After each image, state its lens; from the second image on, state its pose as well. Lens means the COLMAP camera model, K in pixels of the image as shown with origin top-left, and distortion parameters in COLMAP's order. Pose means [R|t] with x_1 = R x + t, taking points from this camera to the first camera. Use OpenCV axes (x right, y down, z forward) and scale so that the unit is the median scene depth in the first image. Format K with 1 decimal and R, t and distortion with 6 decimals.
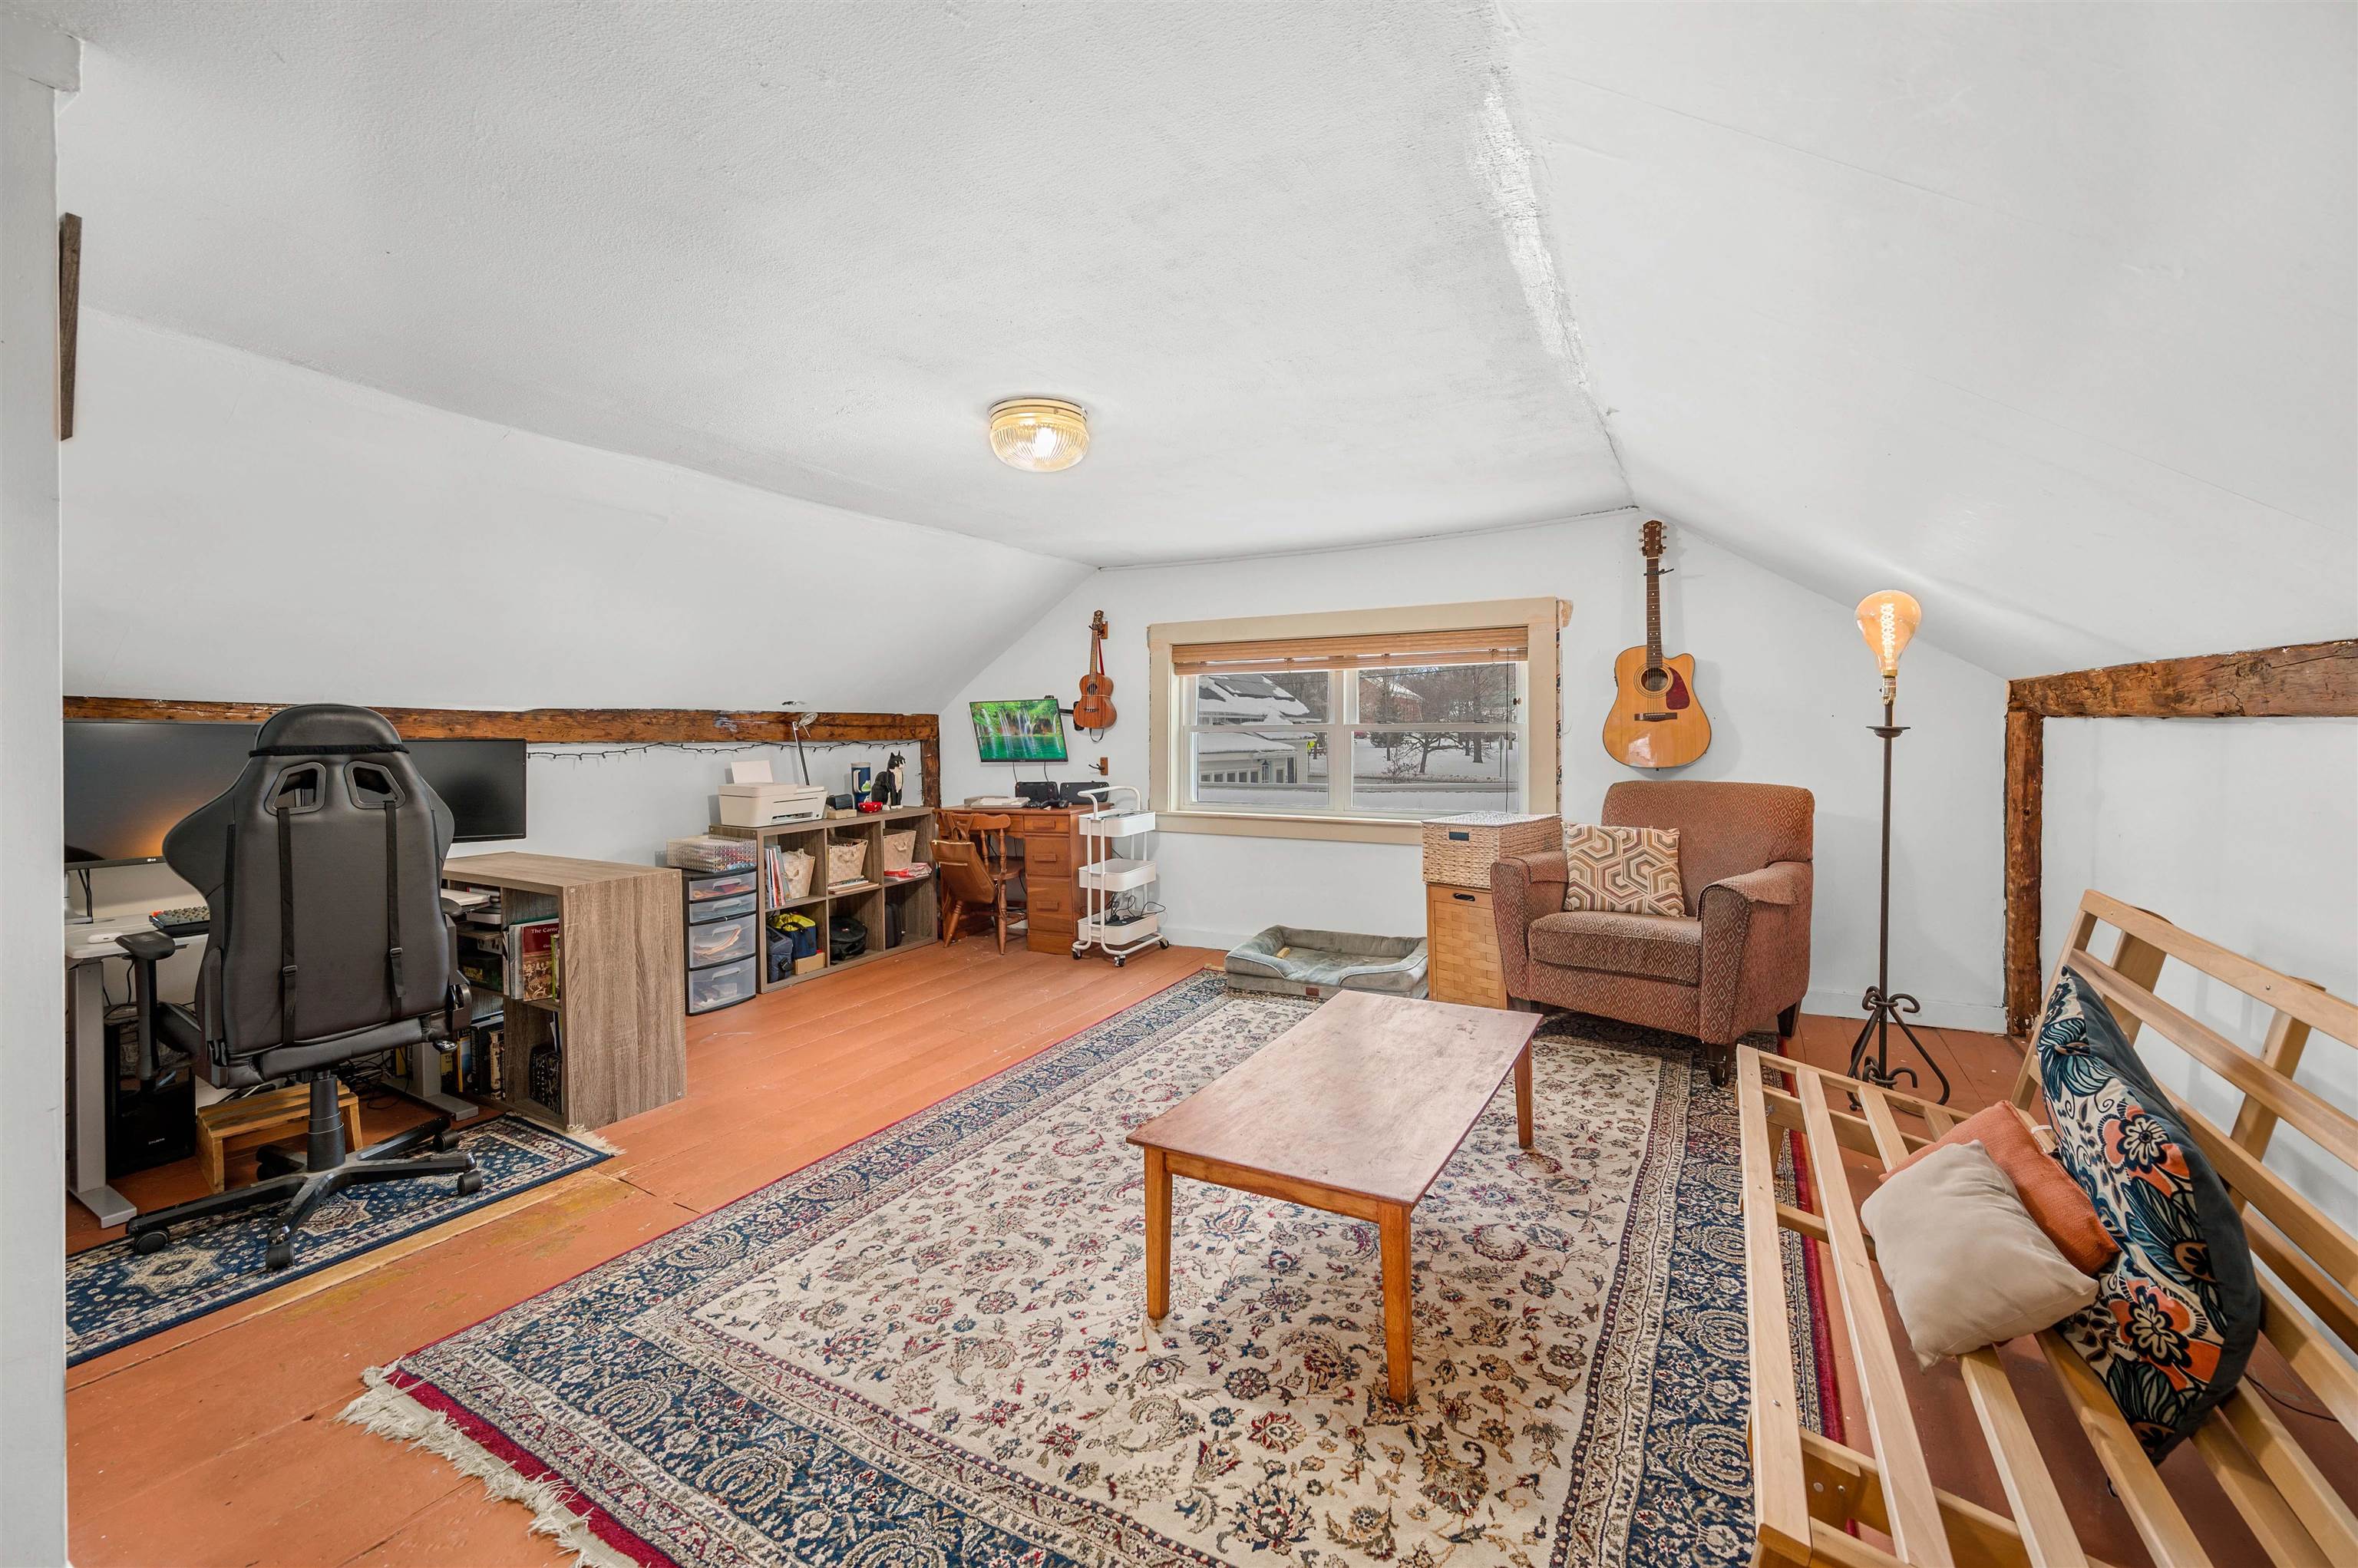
lens RADIAL K [[955.4, 0, 1193.1], [0, 955.4, 722.2], [0, 0, 1]] dist [-0.002412, -0.000082]
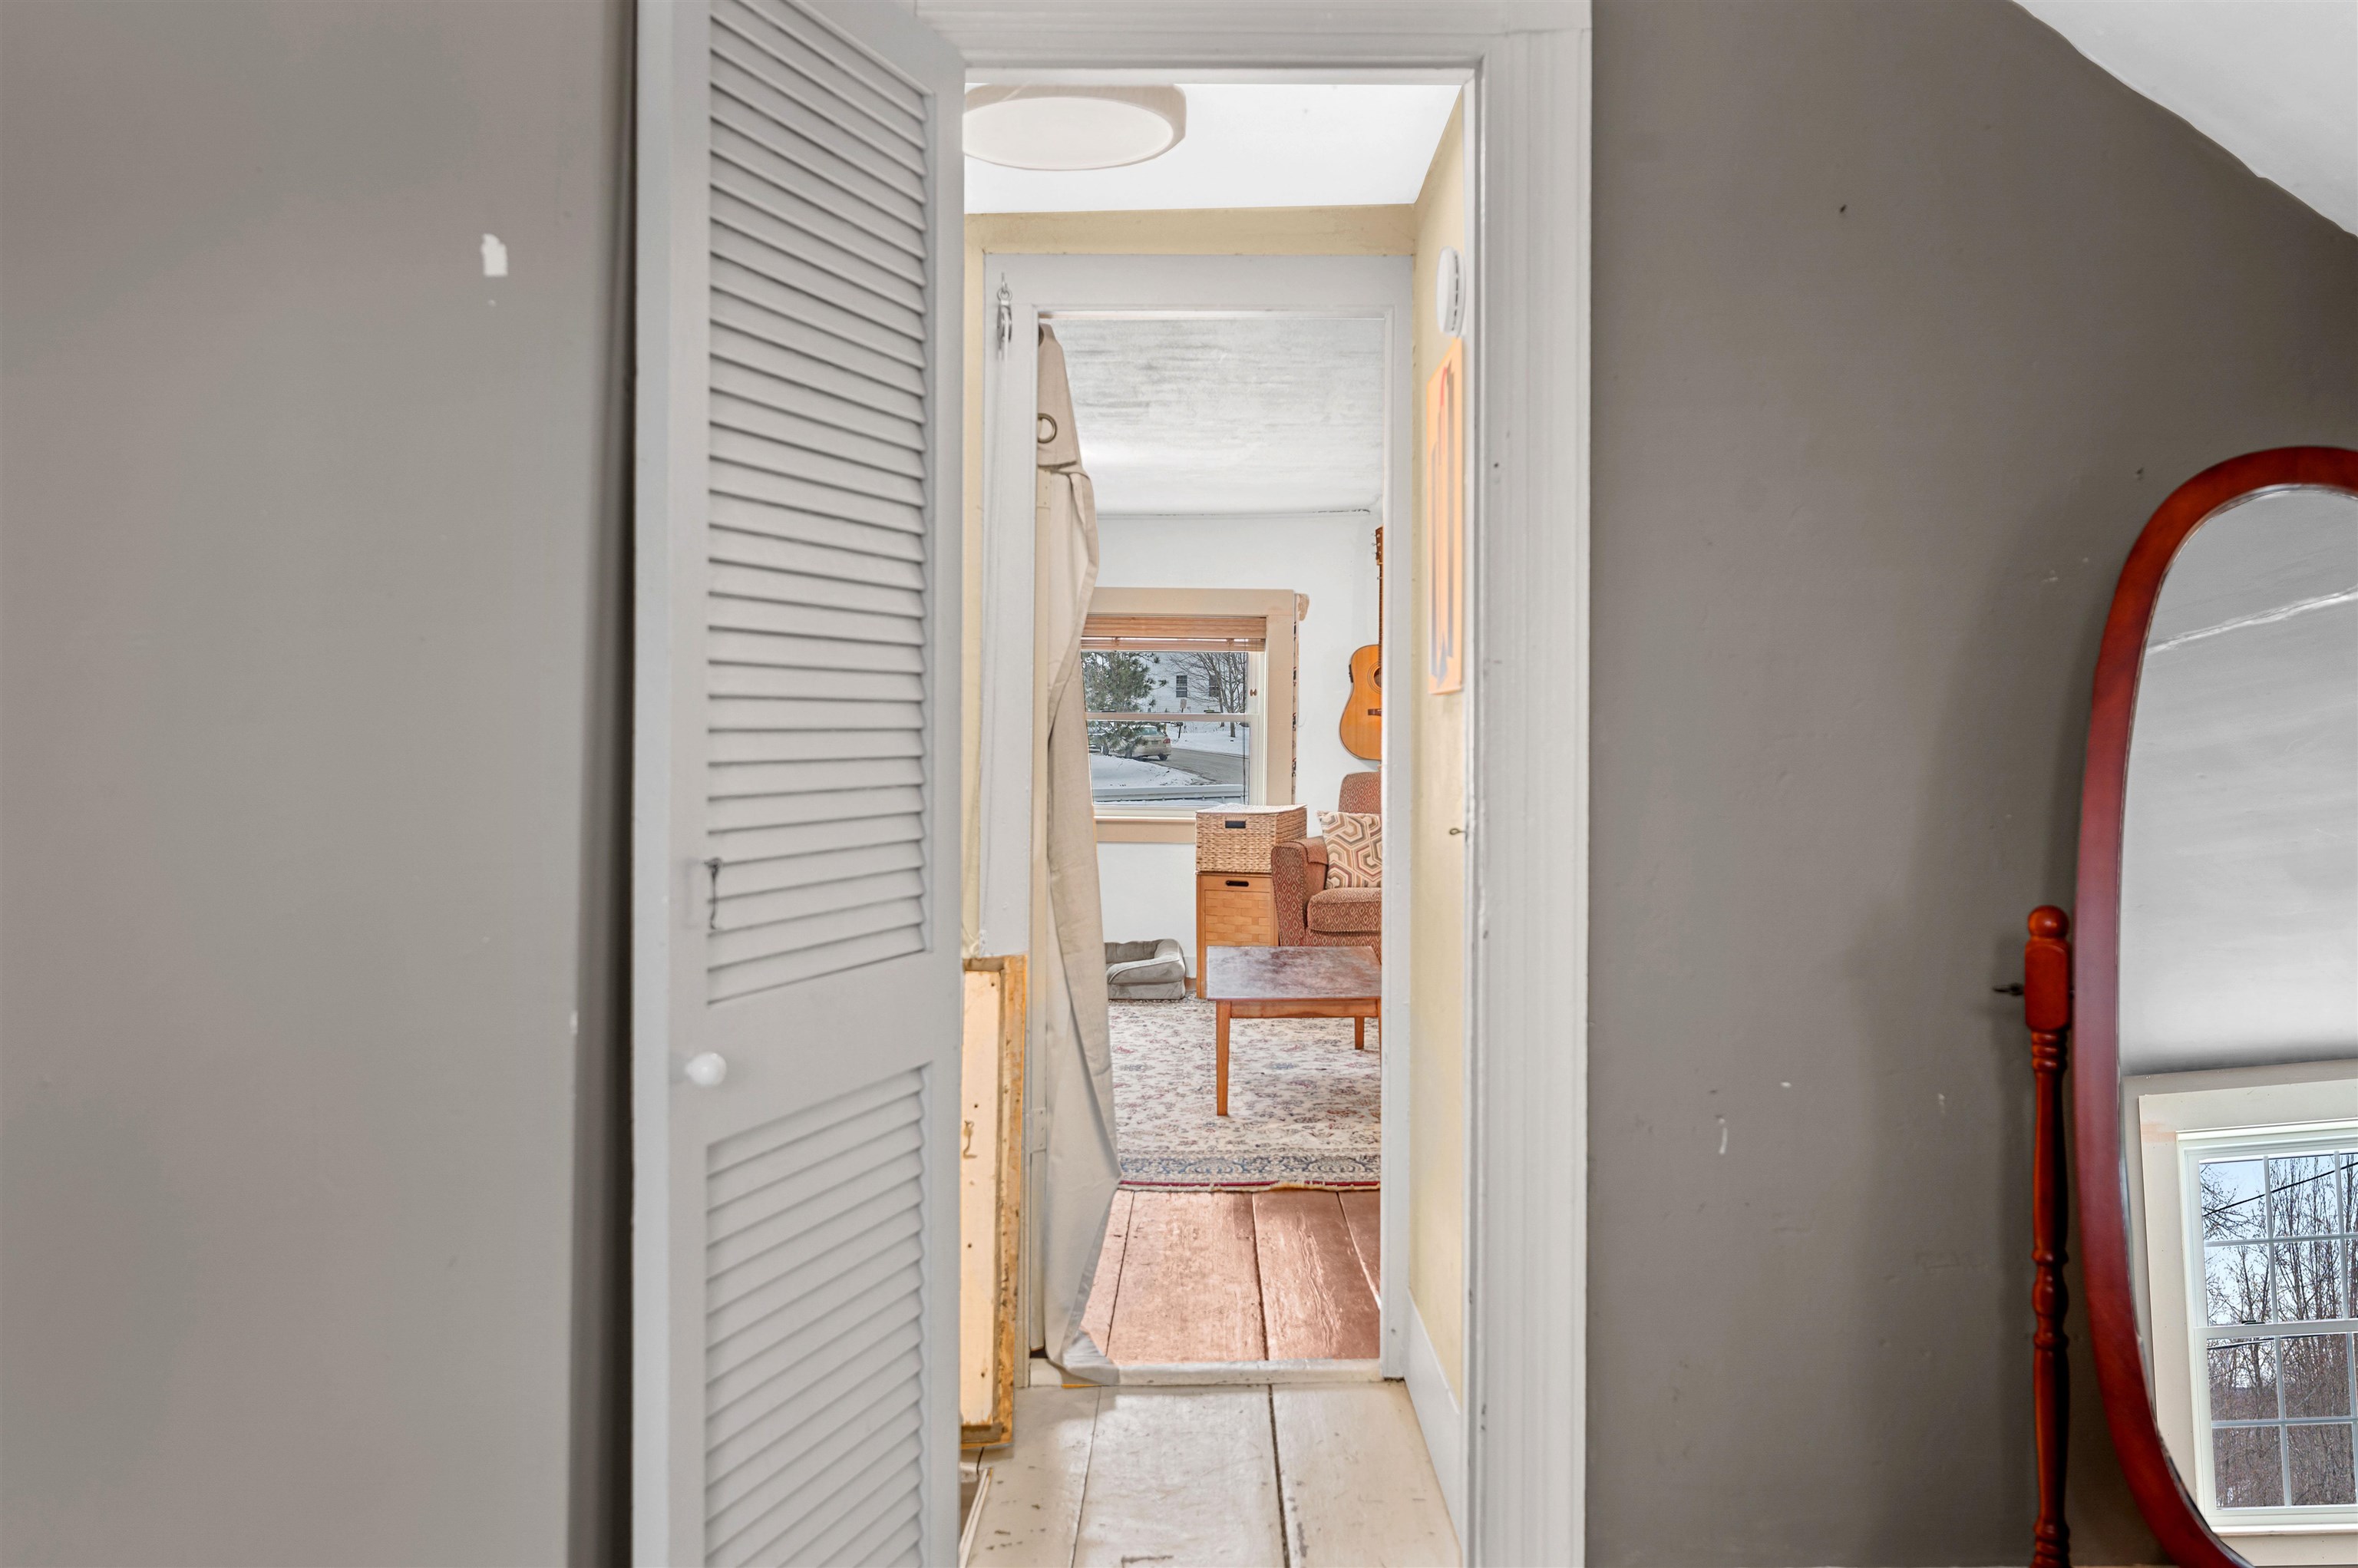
lens RADIAL K [[2085.9, 0, 1182.7], [0, 2085.9, 735.7], [0, 0, 1]] dist [0.002385, 0.002200]
pose [[0.873266, 0.006486, 0.487201, -0.719328], [-0.019733, 0.999562, 0.022063, -0.022022], [-0.486844, -0.028881, 0.873011, -0.780674]]
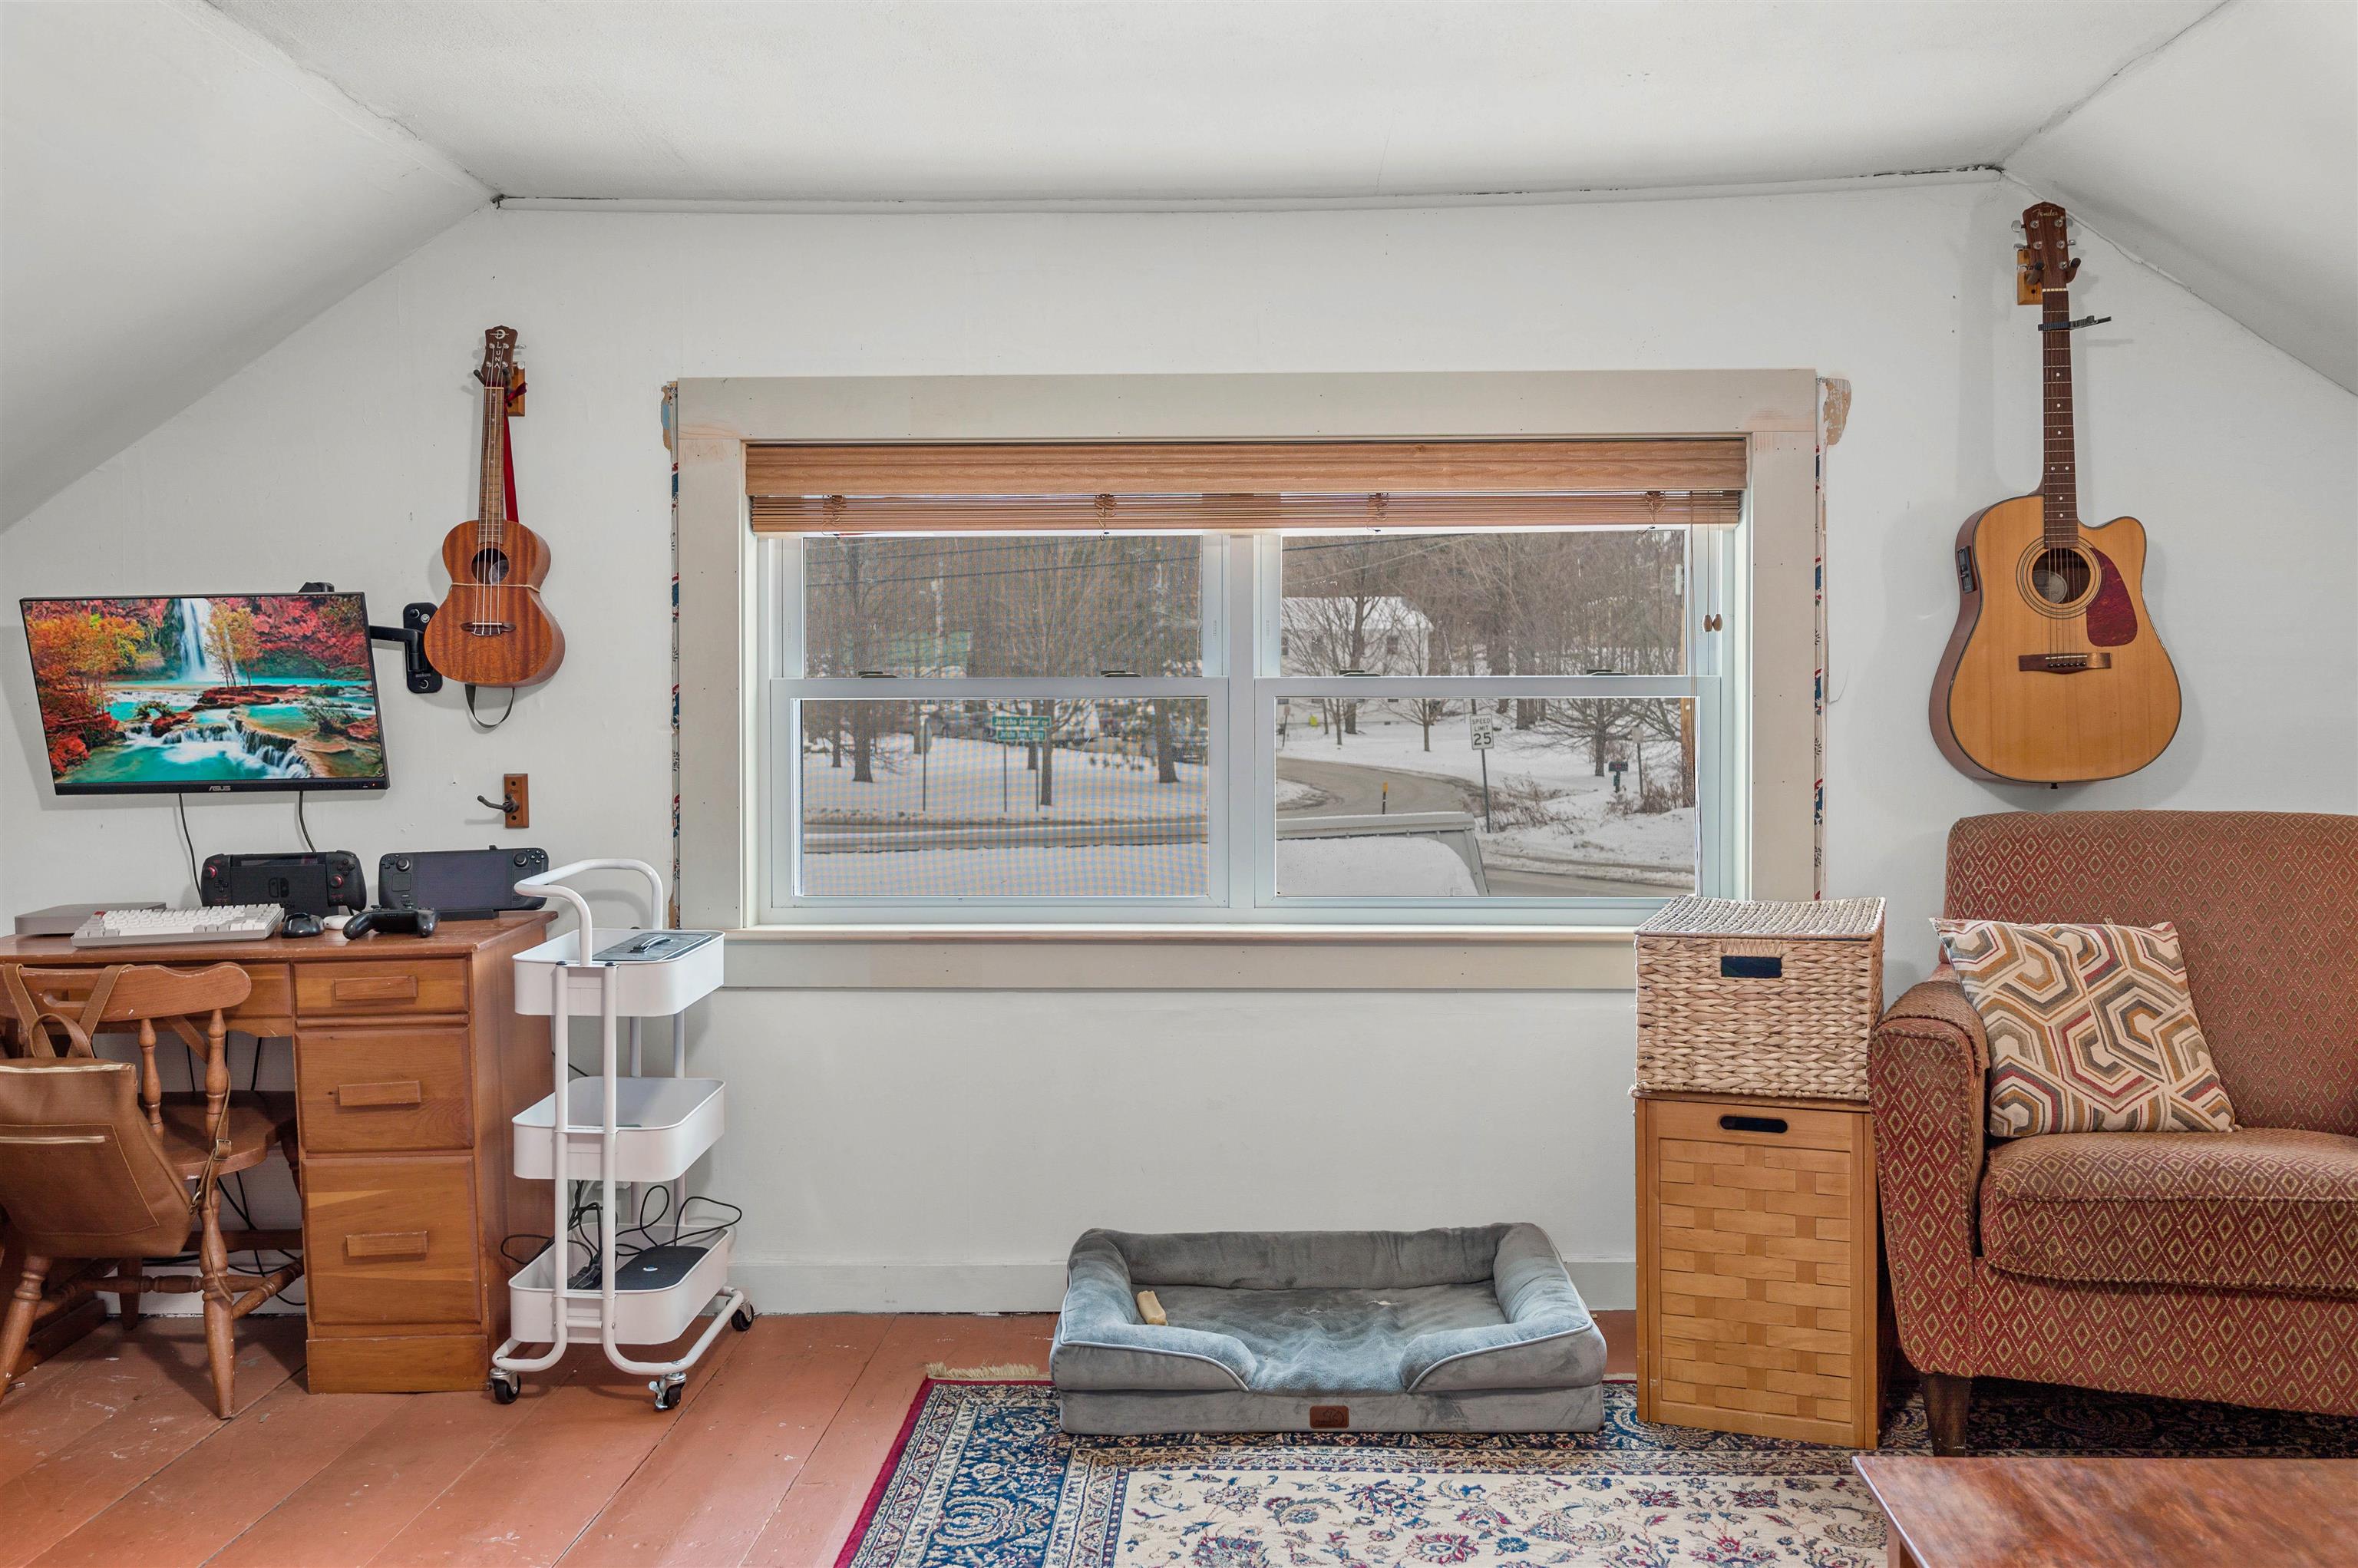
lens RADIAL K [[2085.9, 0, 1182.7], [0, 2085.9, 735.7], [0, 0, 1]] dist [0.002385, 0.002200]
pose [[0.895042, -0.003245, 0.445970, -0.242339], [-0.005491, 0.999818, 0.018295, 0.010570], [-0.445948, -0.018823, 0.894861, 0.290356]]
